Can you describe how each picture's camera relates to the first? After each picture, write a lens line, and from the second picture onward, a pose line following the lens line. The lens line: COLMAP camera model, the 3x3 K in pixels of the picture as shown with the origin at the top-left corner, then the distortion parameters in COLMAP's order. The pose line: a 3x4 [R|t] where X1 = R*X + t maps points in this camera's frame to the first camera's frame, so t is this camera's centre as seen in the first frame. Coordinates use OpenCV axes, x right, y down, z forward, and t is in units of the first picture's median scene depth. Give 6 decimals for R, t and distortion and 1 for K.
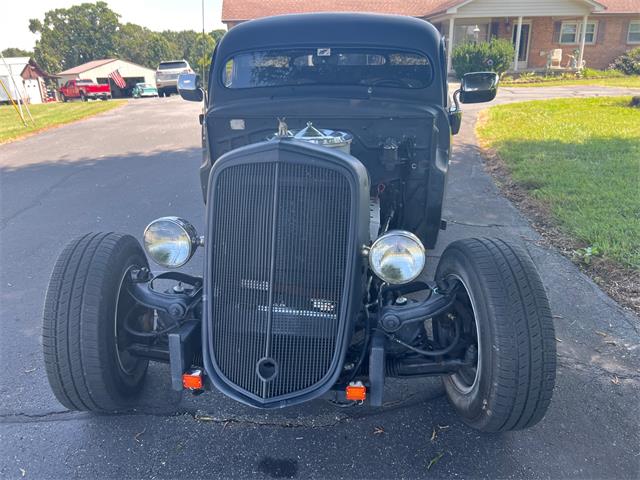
lens RADIAL K [[497.2, 0, 319.4], [0, 497.2, 240.3], [0, 0, 1]] dist [0.015604, -0.037344]
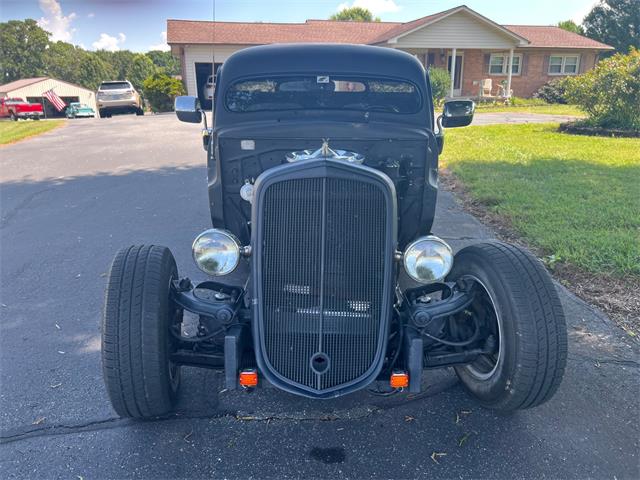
lens RADIAL K [[497.2, 0, 321.5], [0, 497.2, 239.6], [0, 0, 1]] dist [0.015604, -0.037344]
pose [[0.991644, -0.016764, 0.127908, -0.156648], [0.022450, 0.998817, -0.043142, 0.020932], [-0.127033, 0.045653, 0.990847, -0.070199]]
